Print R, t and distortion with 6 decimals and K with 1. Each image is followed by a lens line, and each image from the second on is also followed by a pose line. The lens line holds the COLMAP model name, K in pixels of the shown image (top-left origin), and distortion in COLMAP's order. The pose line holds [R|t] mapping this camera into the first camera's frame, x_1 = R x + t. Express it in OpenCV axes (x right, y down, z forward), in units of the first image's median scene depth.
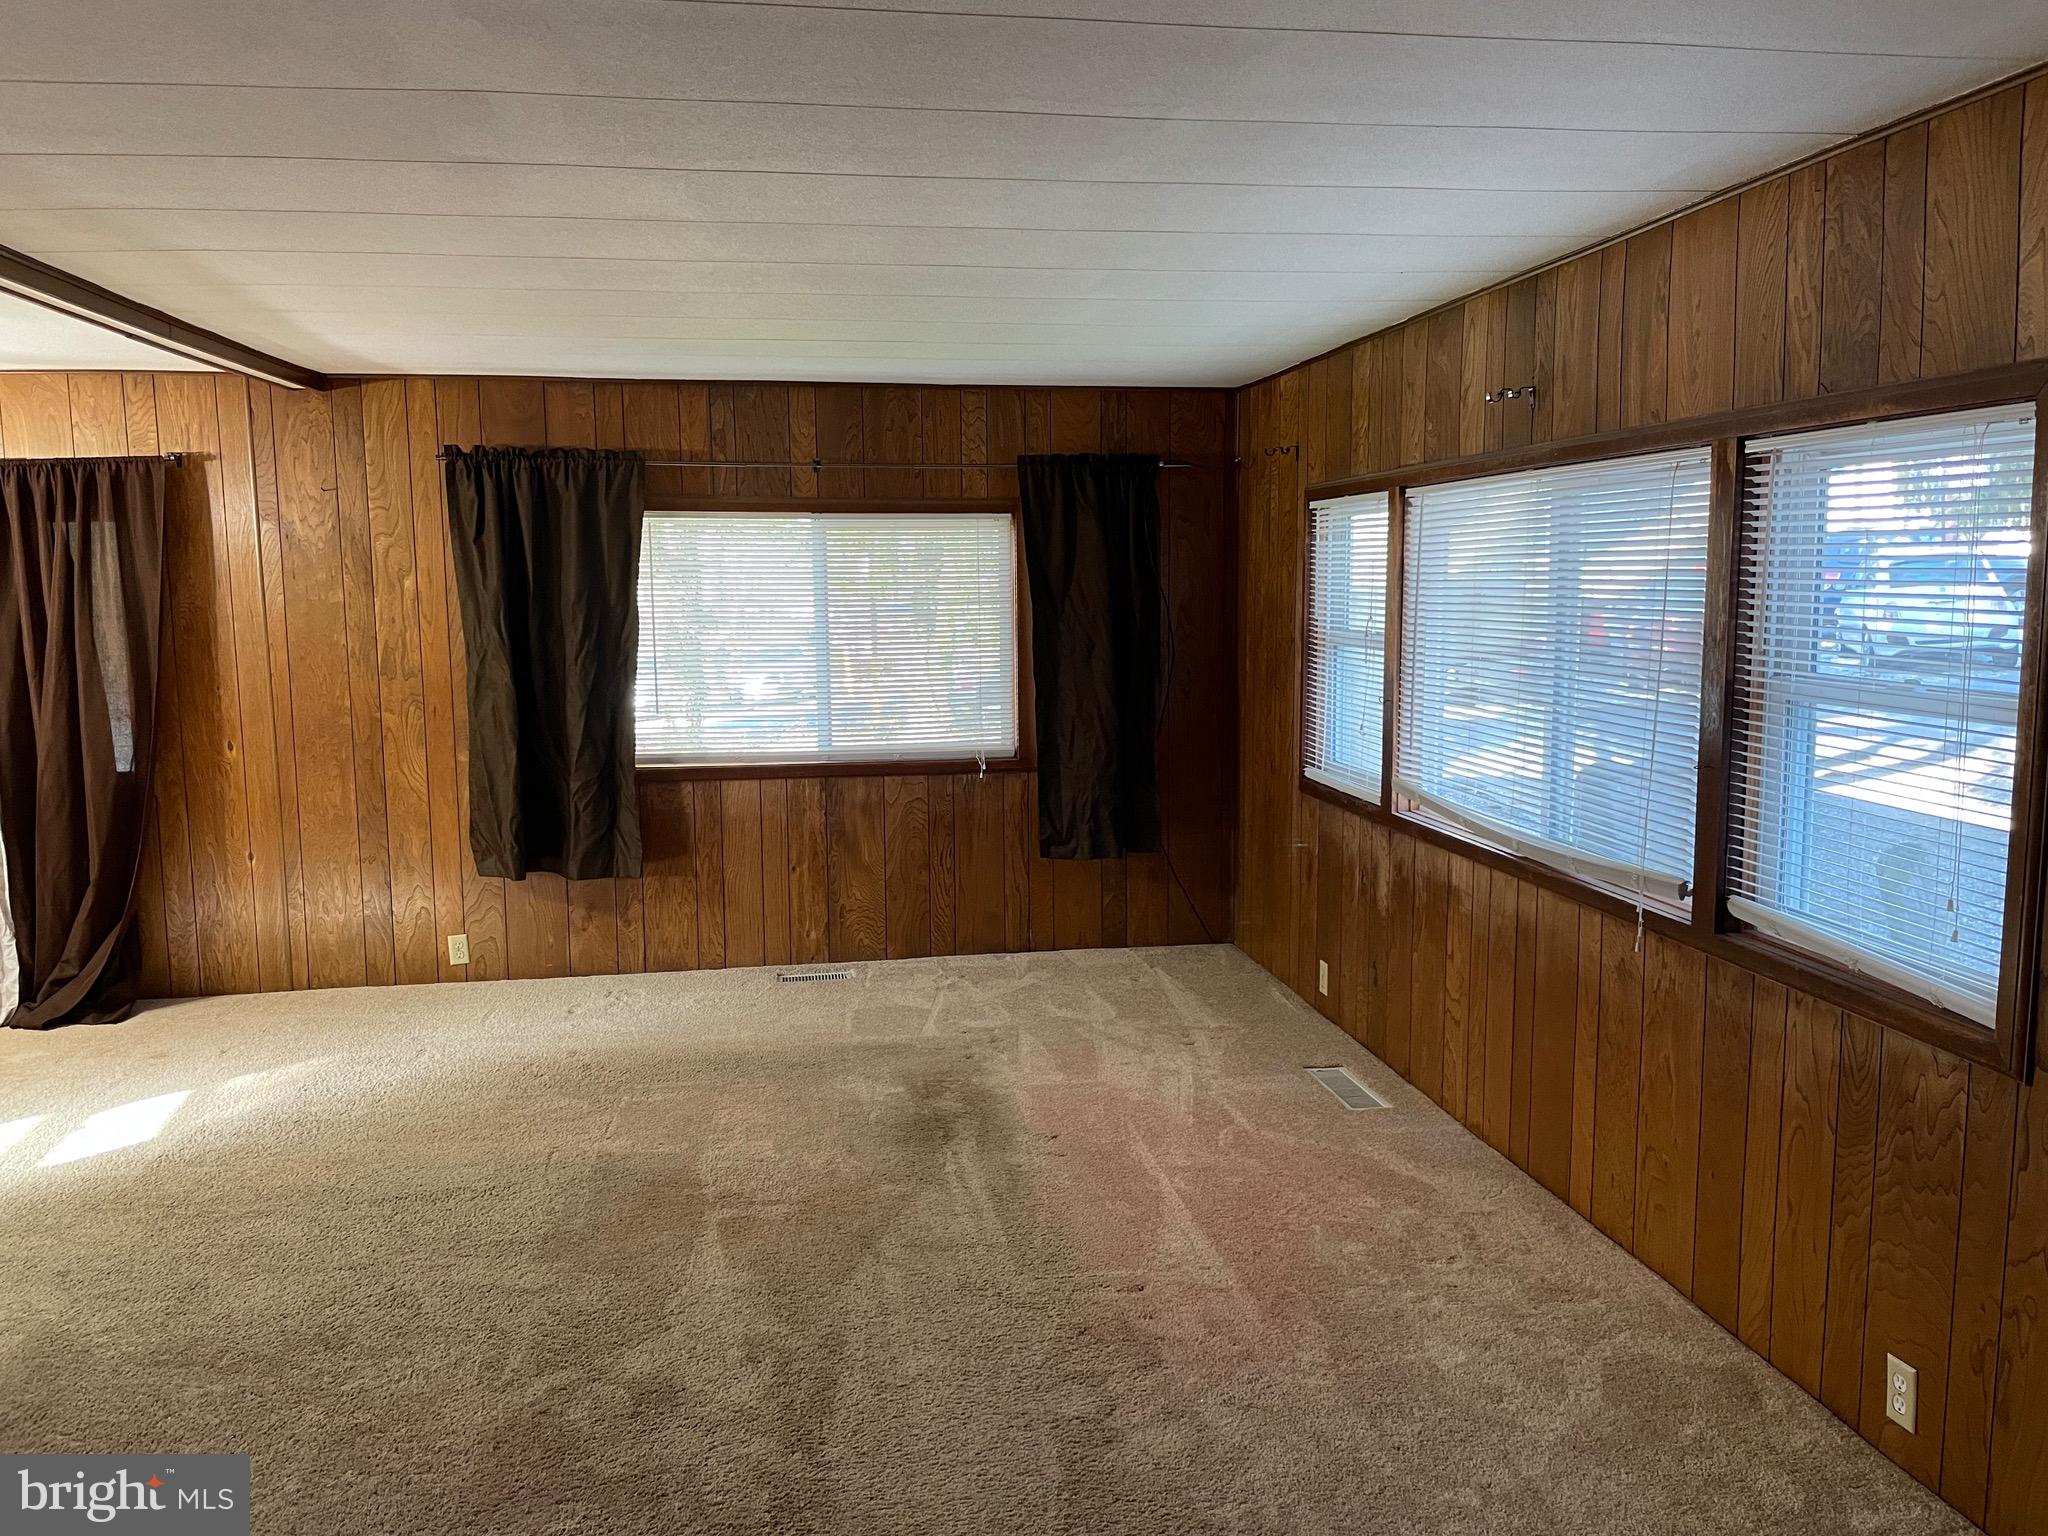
lens RADIAL K [[1546.9, 0, 1021.4], [0, 1546.9, 759.1], [0, 0, 1]] dist [0.085937, -0.118452]
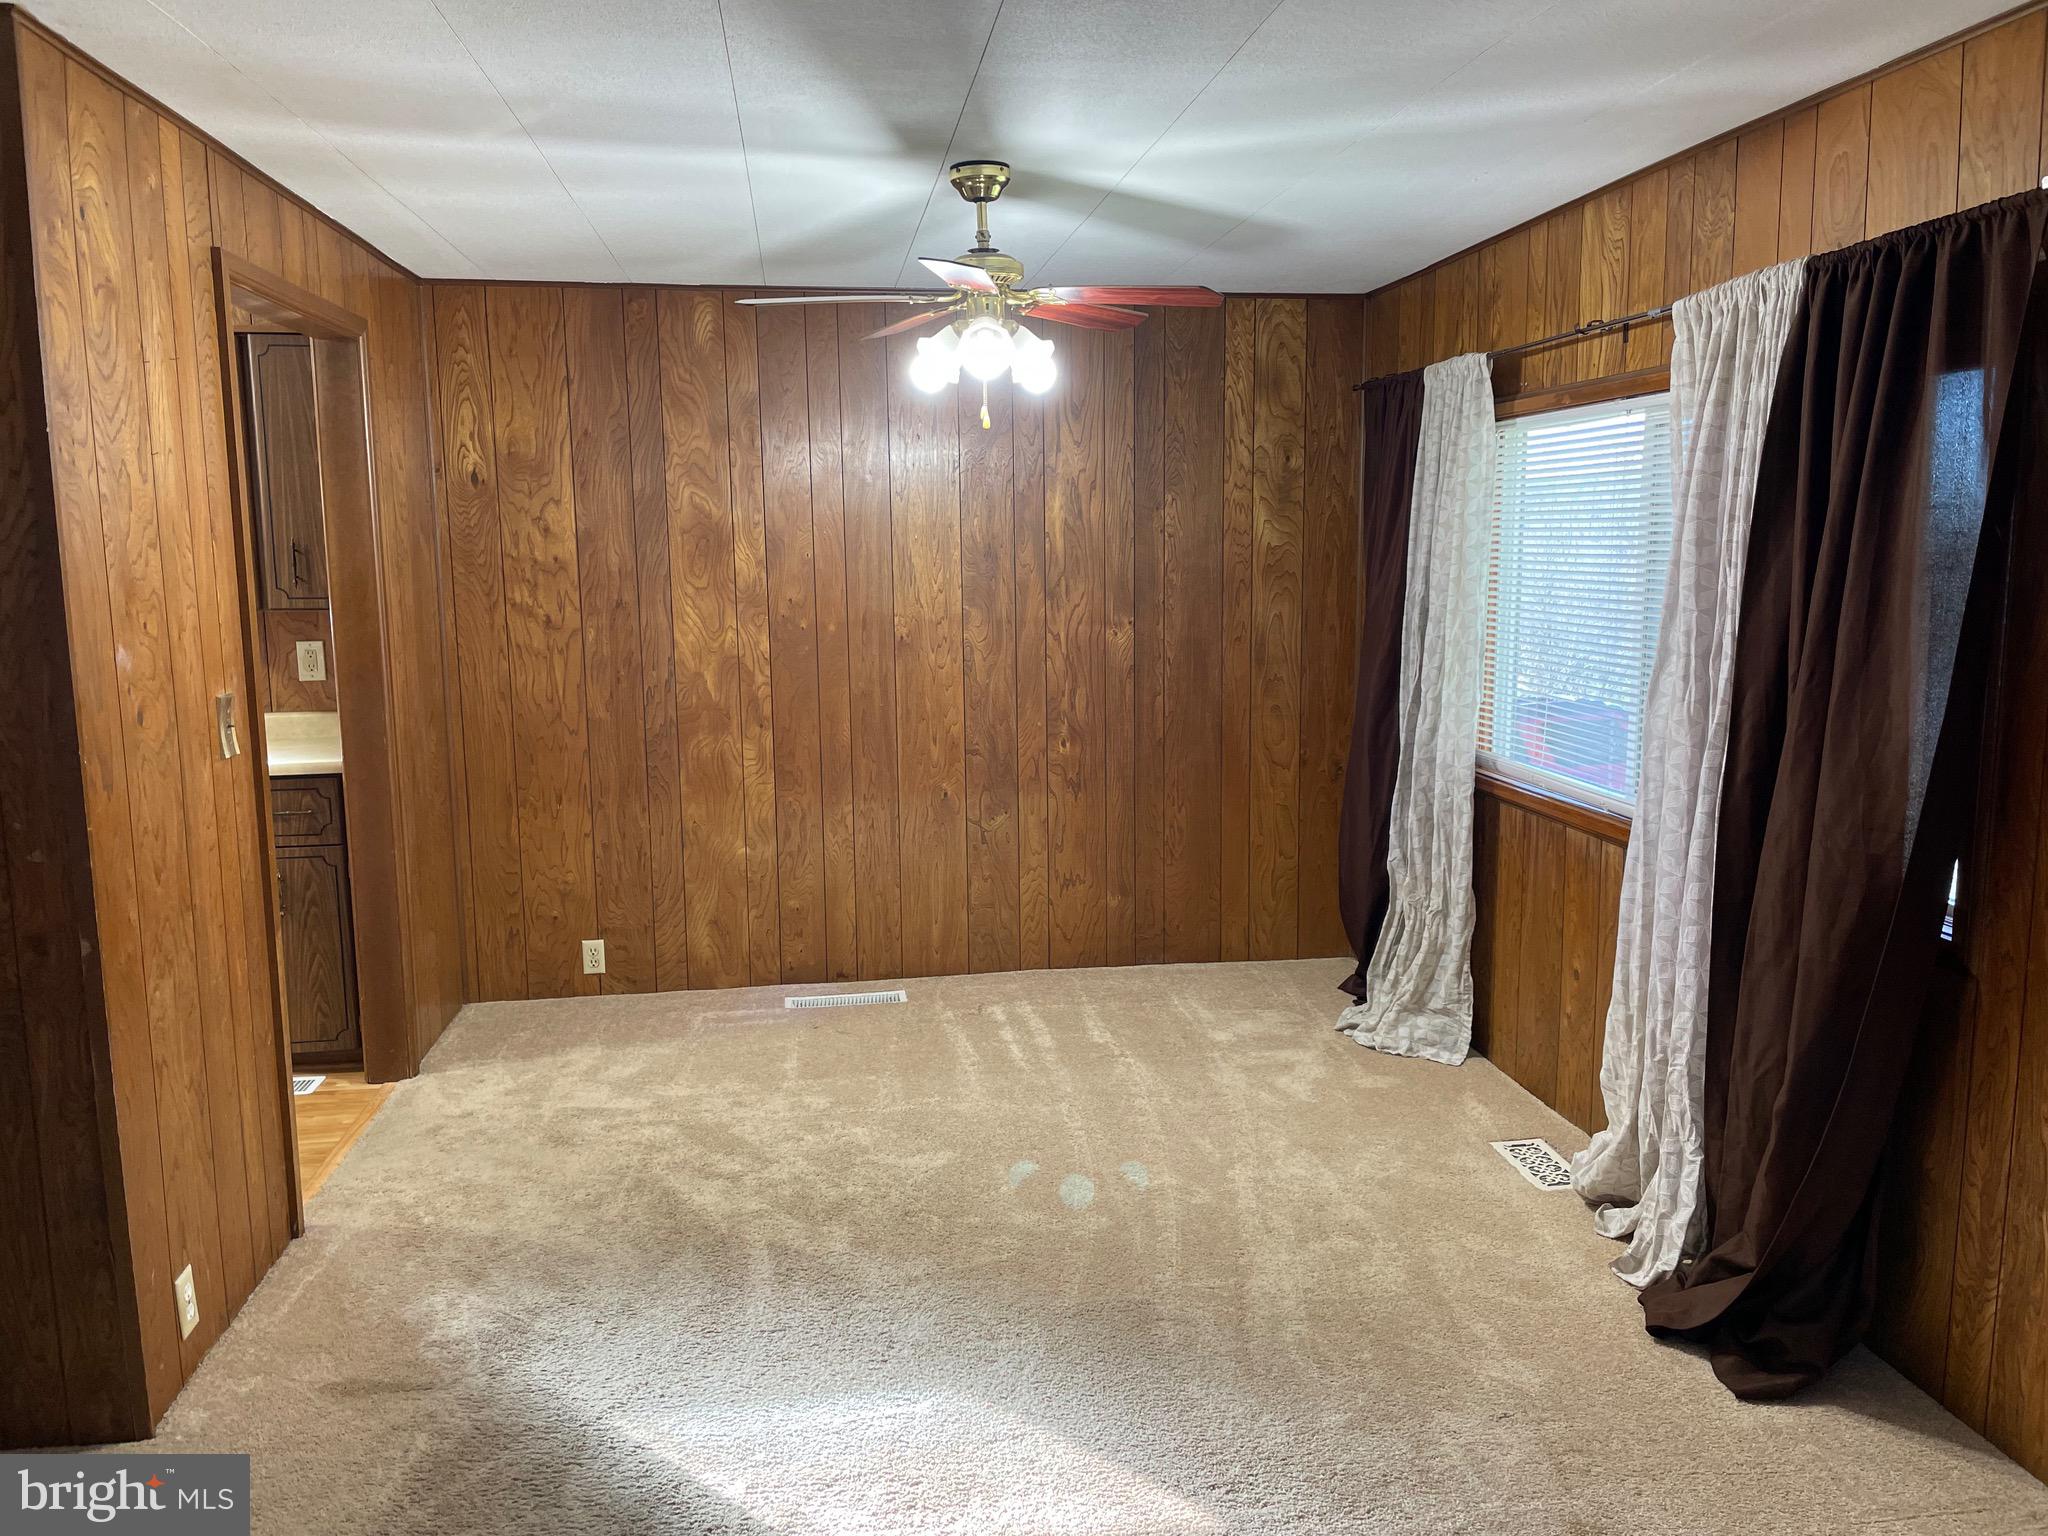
lens RADIAL K [[1546.9, 0, 1021.4], [0, 1546.9, 759.1], [0, 0, 1]] dist [0.085937, -0.118452]
pose [[-0.015505, 0.155449, -0.987722, -0.113889], [-0.110189, 0.981559, 0.156209, -0.078057], [0.993790, 0.111258, 0.001910, 0.726277]]
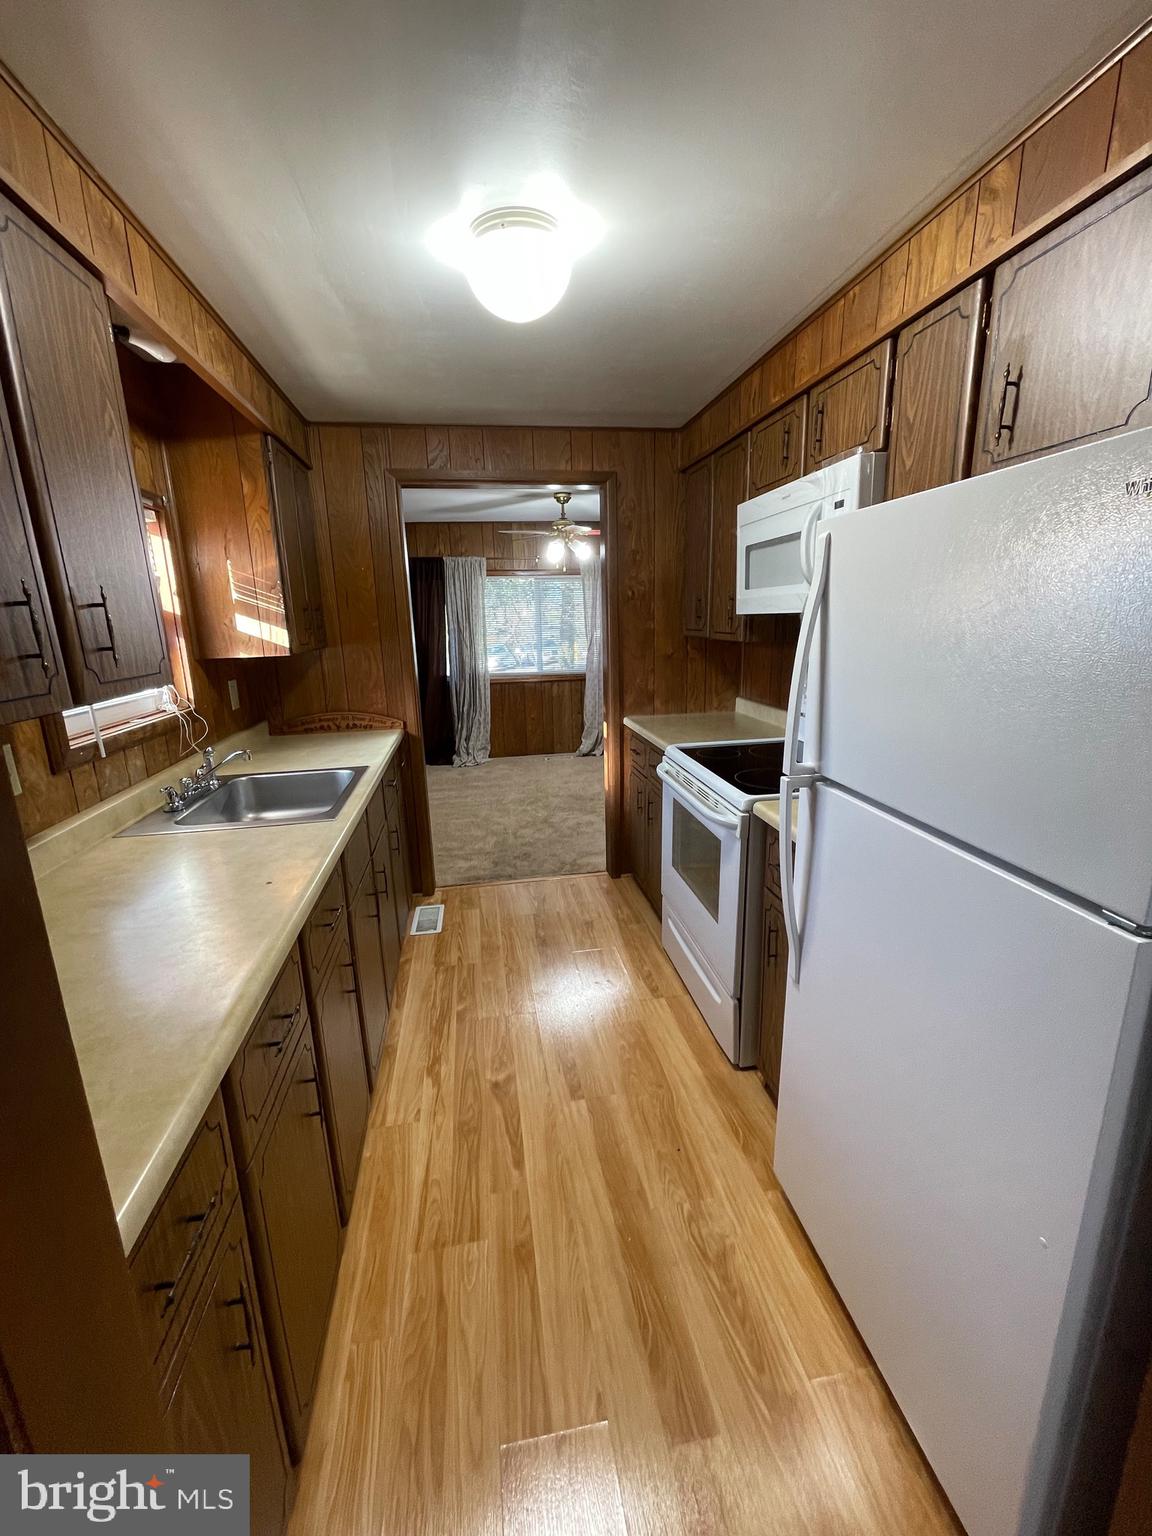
lens RADIAL K [[621.5, 0, 574.3], [0, 621.5, 760.3], [0, 0, 1]] dist [0.000411, -0.000003]
pose [[0.999911, -0.012861, 0.003519, -0.716801], [0.012390, 0.993729, 0.111128, 0.047448], [-0.004926, -0.111075, 0.993800, -0.137523]]
